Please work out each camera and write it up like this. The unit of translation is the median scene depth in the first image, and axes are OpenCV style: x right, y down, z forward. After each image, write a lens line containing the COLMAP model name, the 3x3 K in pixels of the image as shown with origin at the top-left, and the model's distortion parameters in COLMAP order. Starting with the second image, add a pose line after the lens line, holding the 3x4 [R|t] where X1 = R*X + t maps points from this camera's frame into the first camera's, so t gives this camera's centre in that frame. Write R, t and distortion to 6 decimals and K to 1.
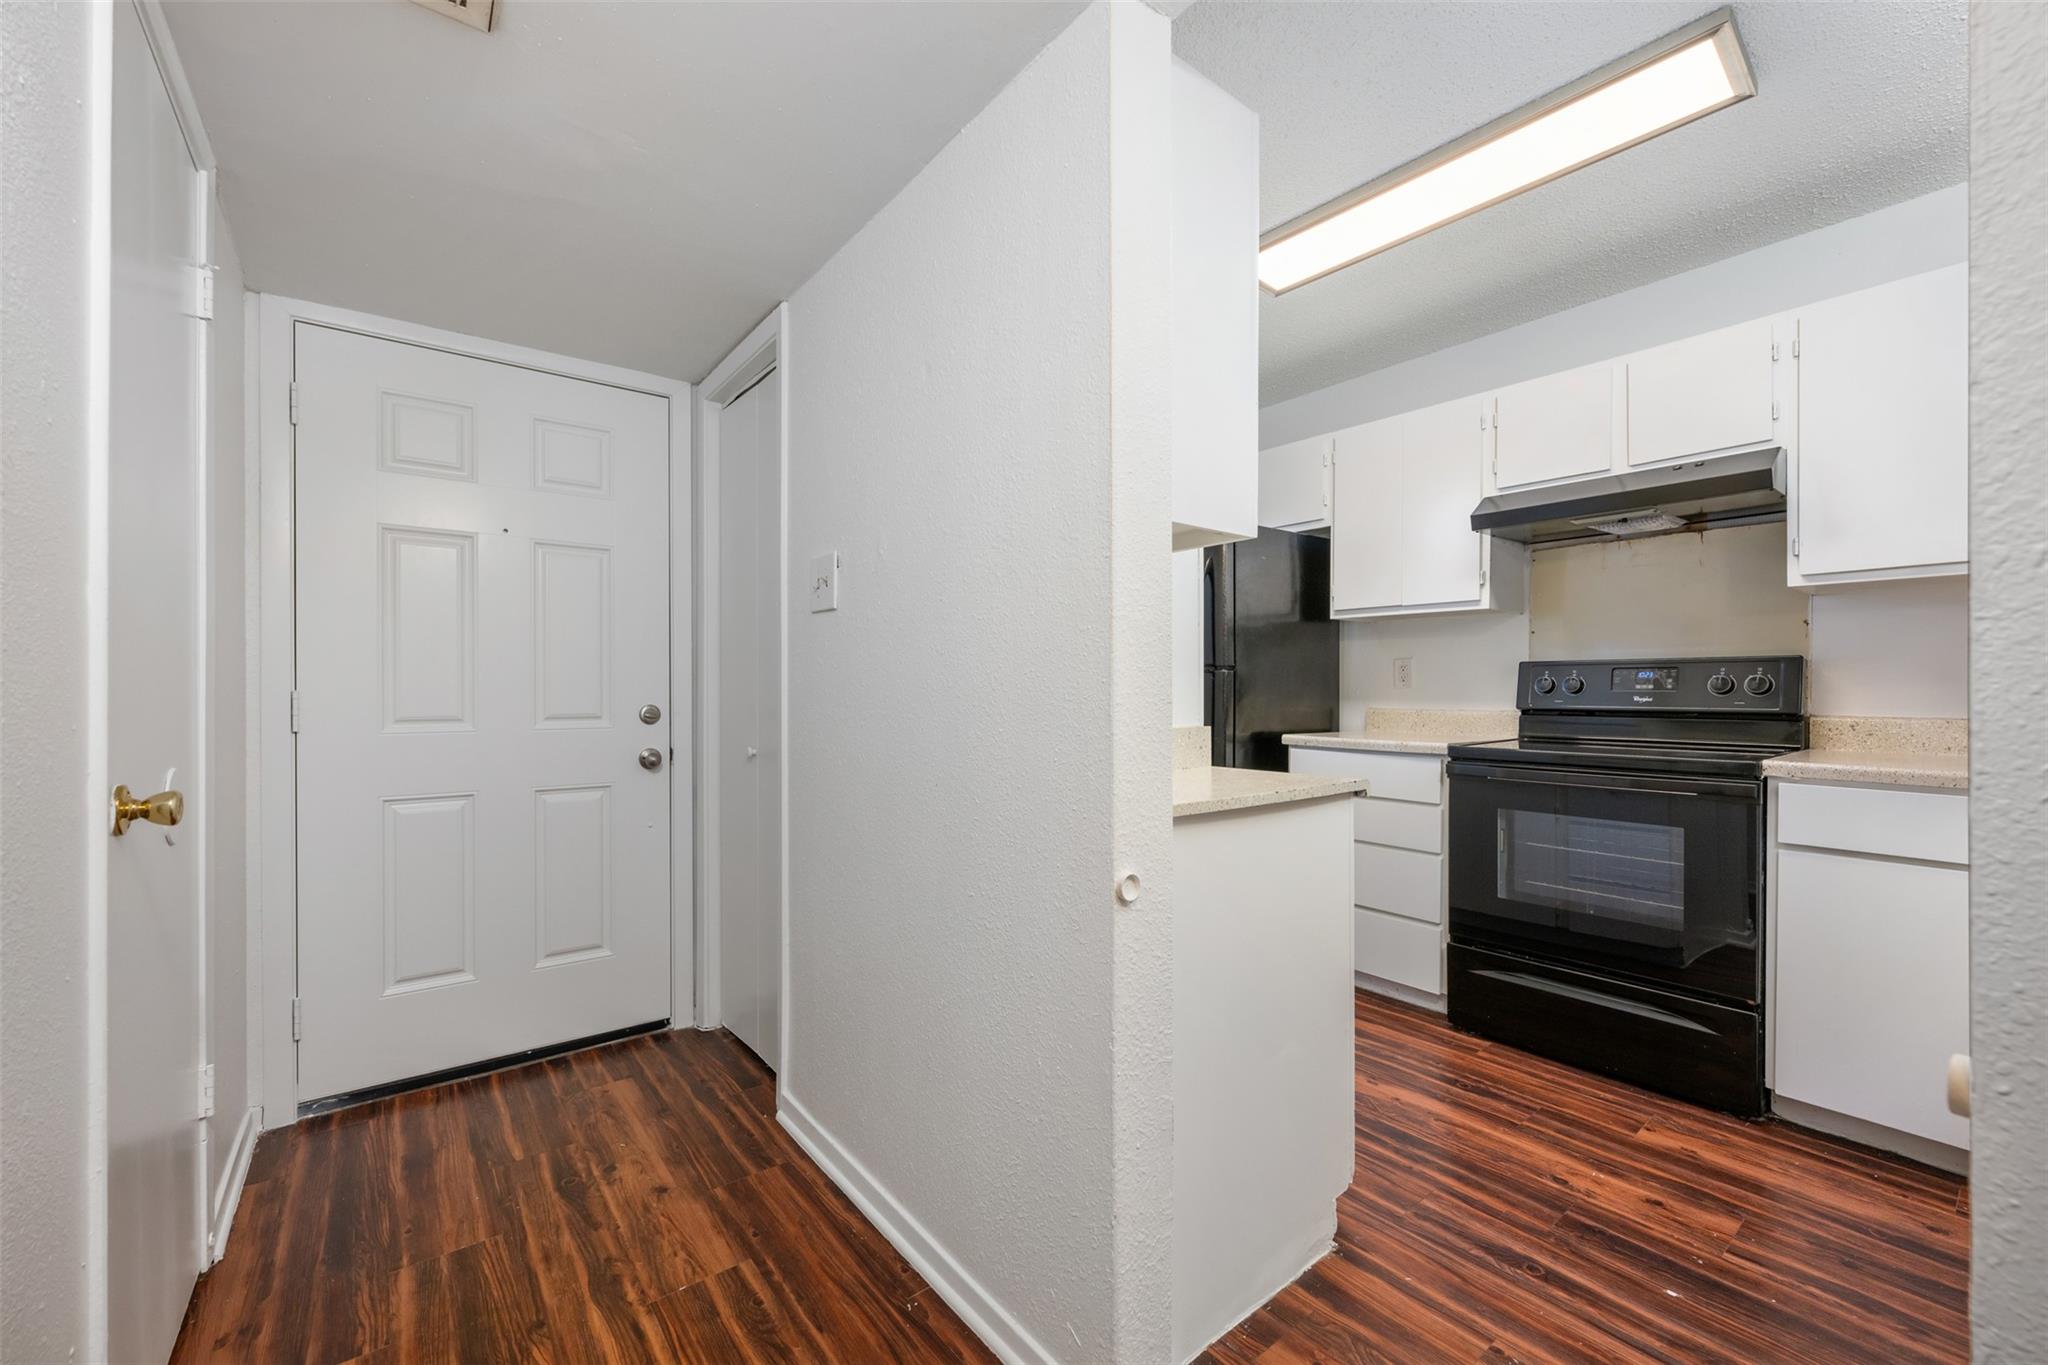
lens RADIAL K [[822.6, 0, 1011.4], [0, 822.6, 687.1], [0, 0, 1]] dist [-0.002954, 0.000982]
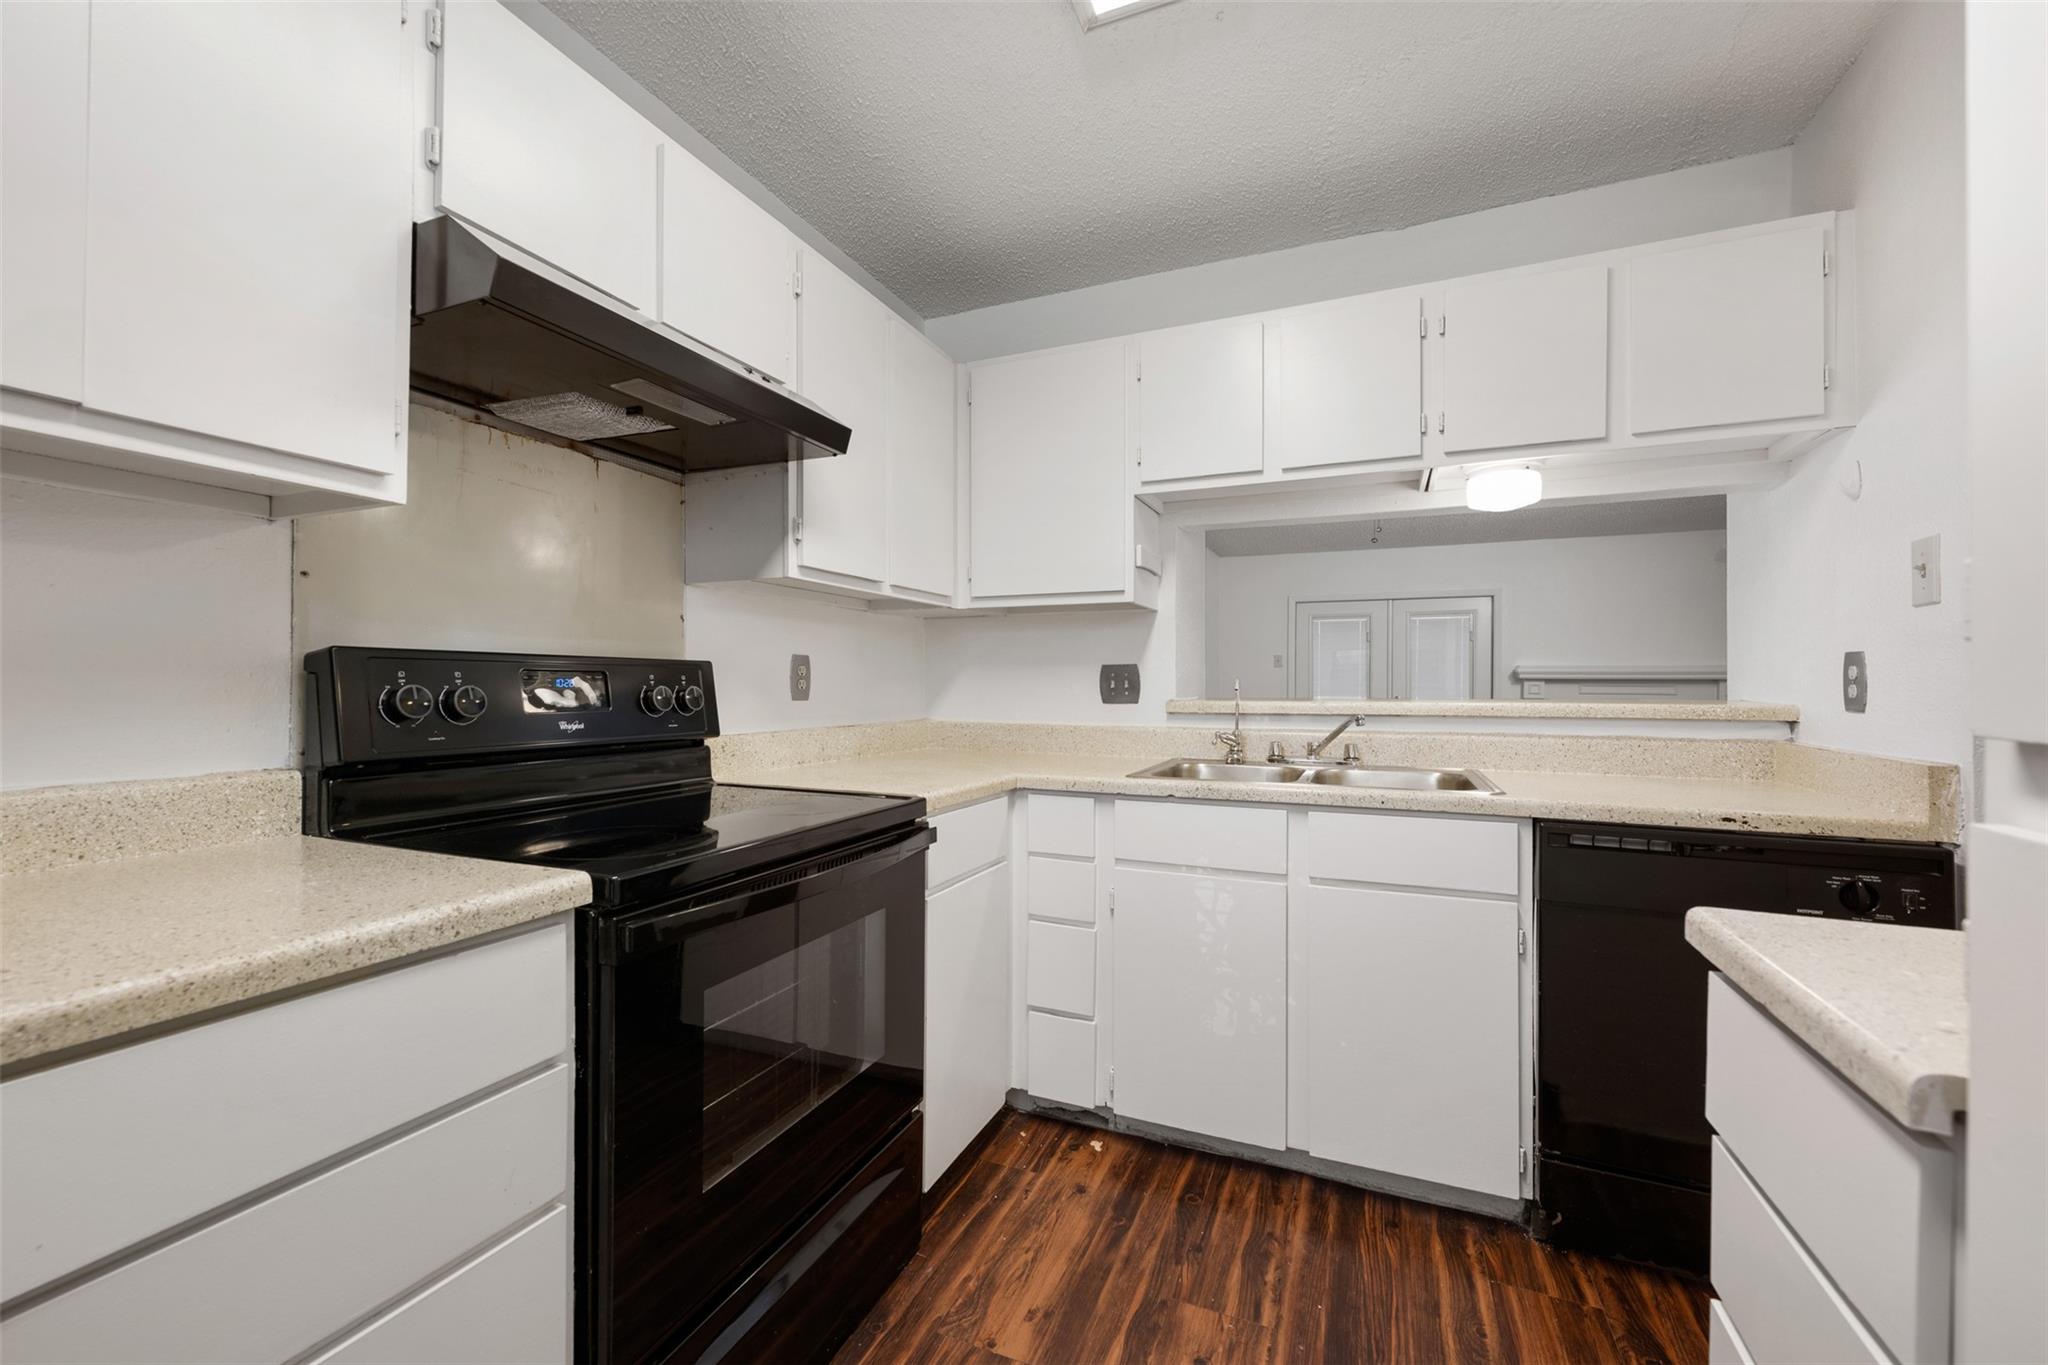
lens RADIAL K [[822.6, 0, 1005.9], [0, 822.6, 680.0], [0, 0, 1]] dist [-0.002954, 0.000982]
pose [[-0.481119, 0.002459, 0.876652, 0.124564], [-0.006807, 0.999955, -0.006540, -0.015552], [-0.876629, -0.009114, -0.481081, 1.046891]]
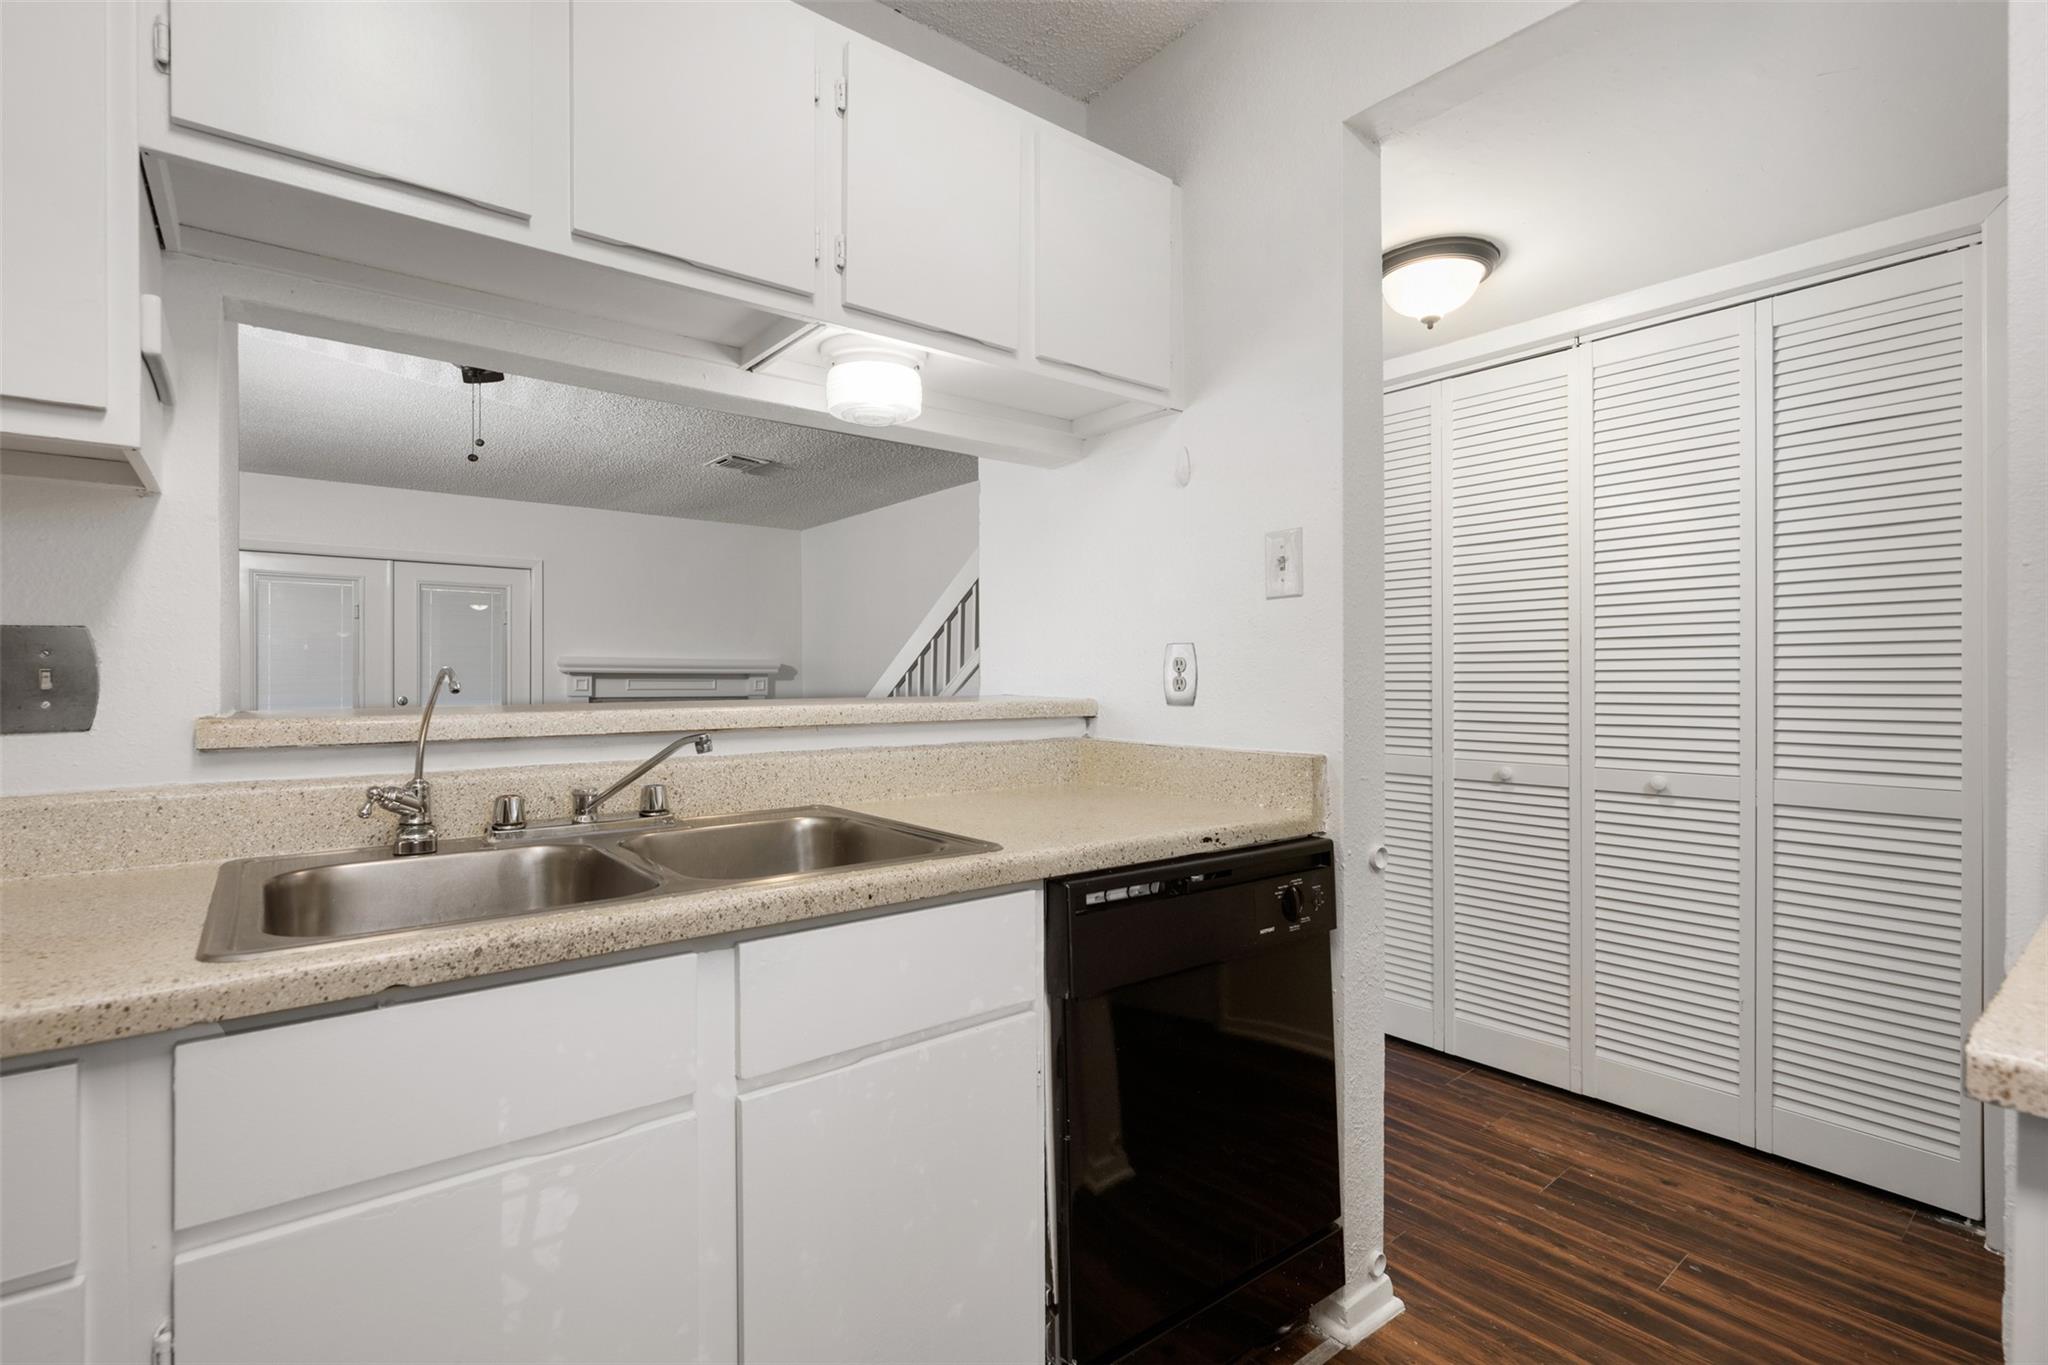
lens RADIAL K [[958.6, 0, 1039.8], [0, 958.6, 683.6], [0, 0, 1]] dist [-0.006192, 0.000825]
pose [[-0.999151, -0.001315, -0.041187, 0.515837], [-0.001388, 0.999997, 0.001759, -0.016837], [0.041184, 0.001815, -0.999150, 0.875084]]
